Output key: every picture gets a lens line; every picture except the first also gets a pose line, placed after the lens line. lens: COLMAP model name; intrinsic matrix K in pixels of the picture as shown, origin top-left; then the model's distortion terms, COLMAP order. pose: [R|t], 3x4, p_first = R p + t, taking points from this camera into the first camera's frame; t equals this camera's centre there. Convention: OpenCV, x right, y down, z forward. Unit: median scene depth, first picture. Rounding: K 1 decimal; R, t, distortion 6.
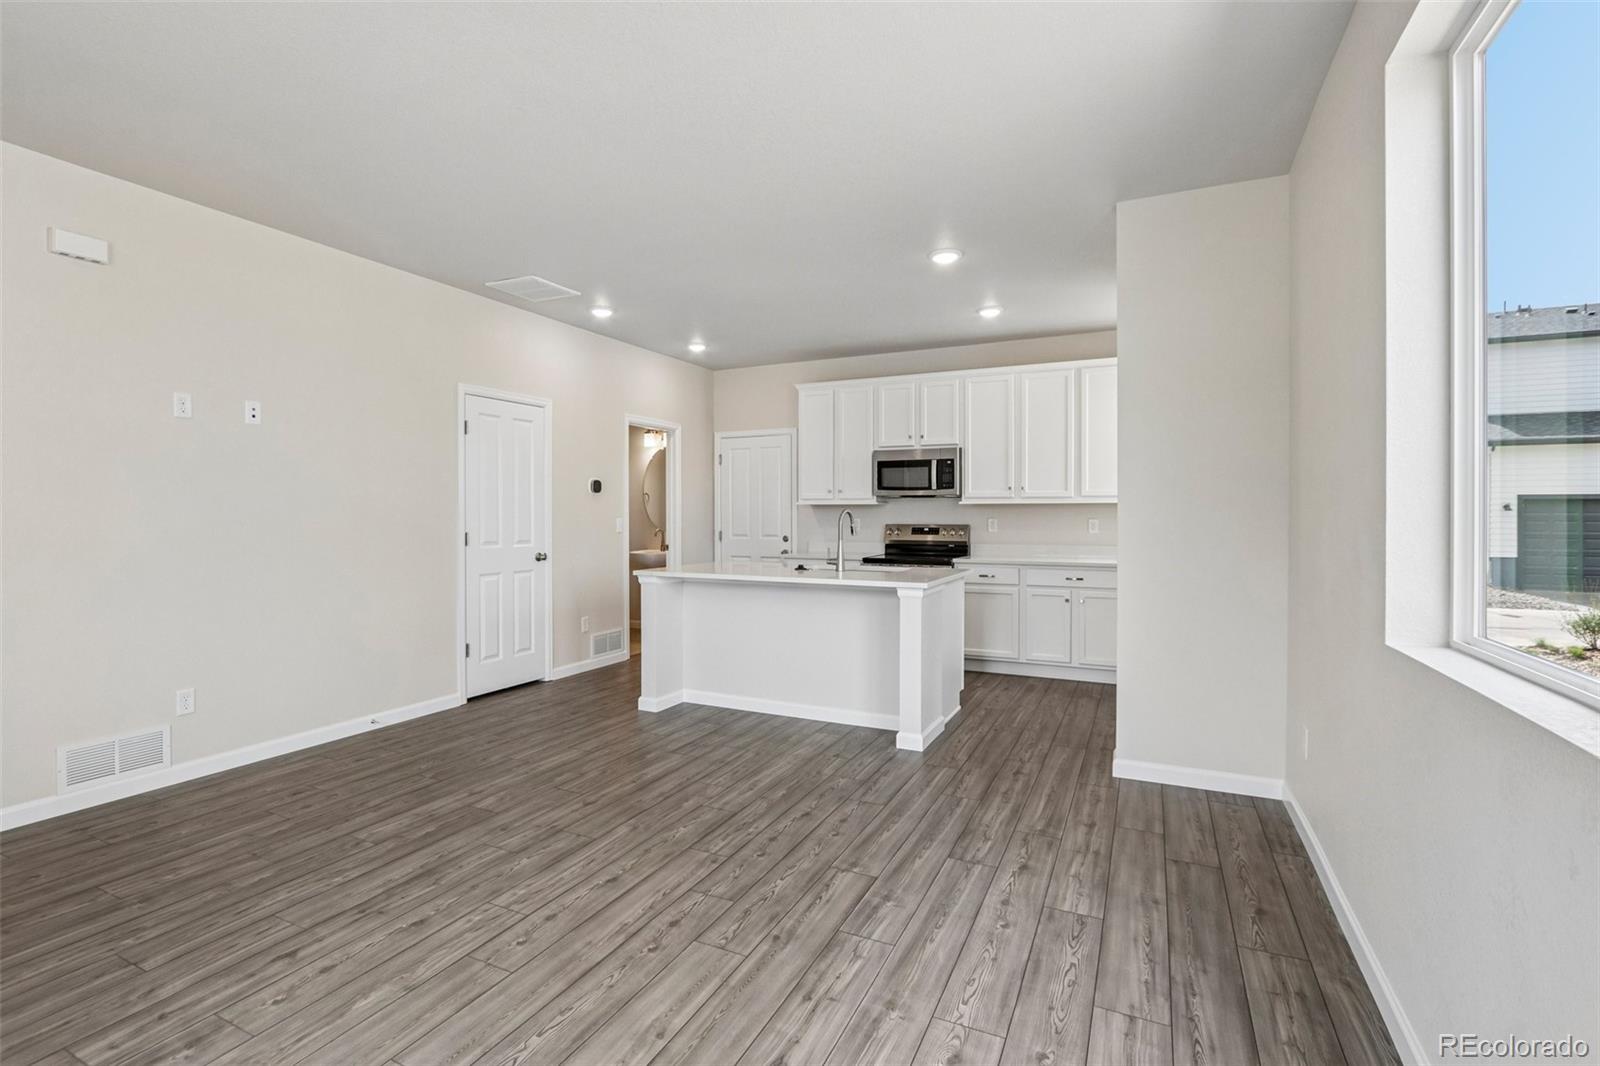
lens RADIAL K [[753.8, 0, 806.4], [0, 753.8, 520.4], [0, 0, 1]] dist [-0.005065, 0.000121]
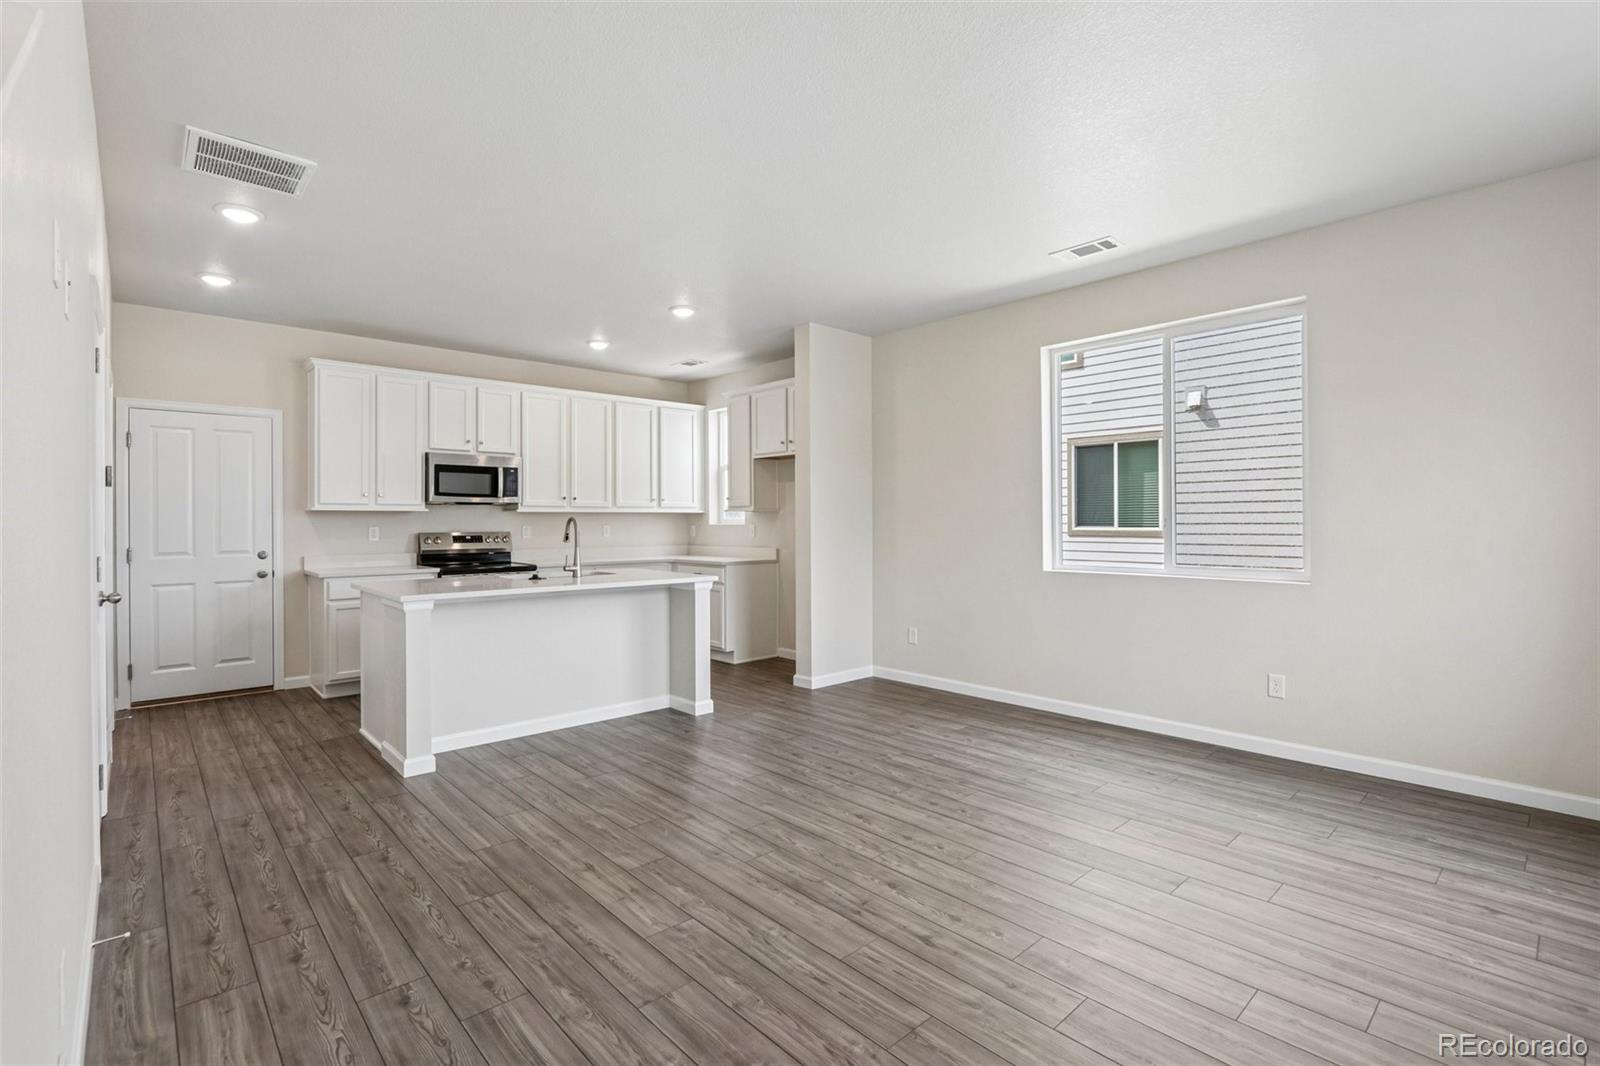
lens RADIAL K [[737.3, 0, 799.5], [0, 737.3, 520.7], [0, 0, 1]] dist [-0.003291, -0.000238]
pose [[0.354970, 0.000408, 0.934878, -0.959187], [0.009676, 0.999945, -0.004111, -0.002759], [-0.934828, 0.010505, 0.354947, 0.442718]]
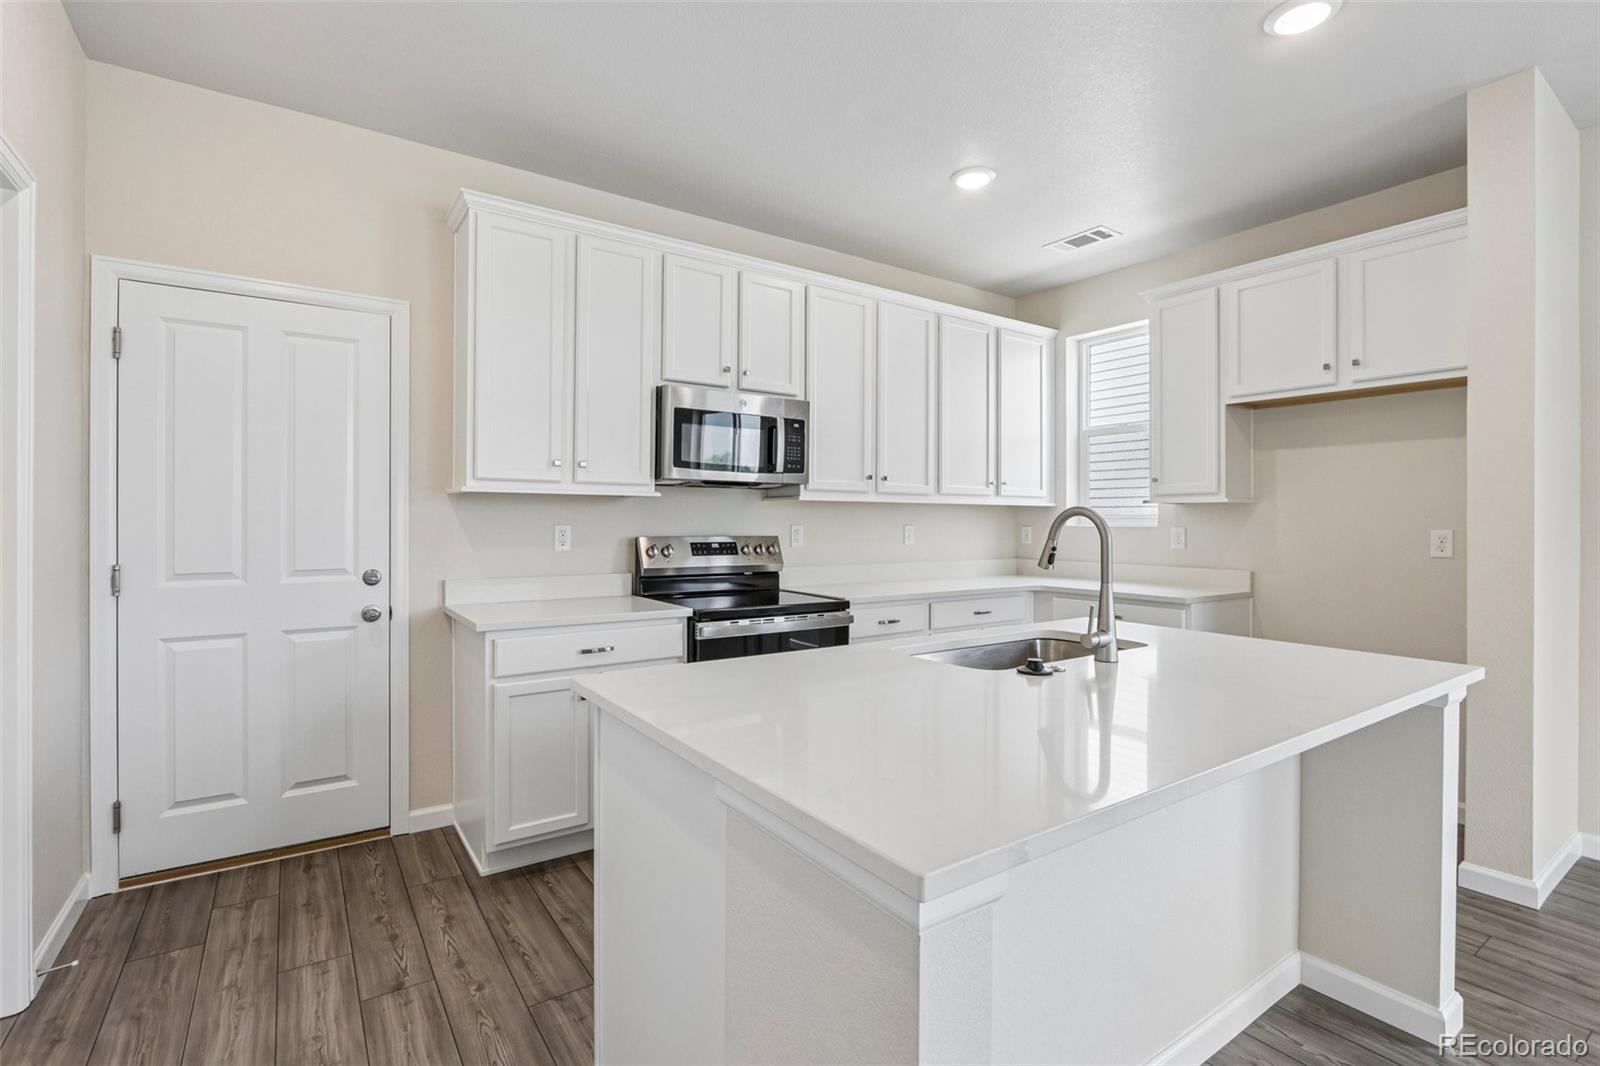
lens RADIAL K [[753.8, 0, 806.4], [0, 753.8, 520.4], [0, 0, 1]] dist [-0.005065, 0.000121]
pose [[0.472813, 0.004716, 0.881150, -0.478199], [0.000582, 0.999984, -0.005665, -0.005304], [-0.881162, 0.003191, 0.472803, 1.145796]]
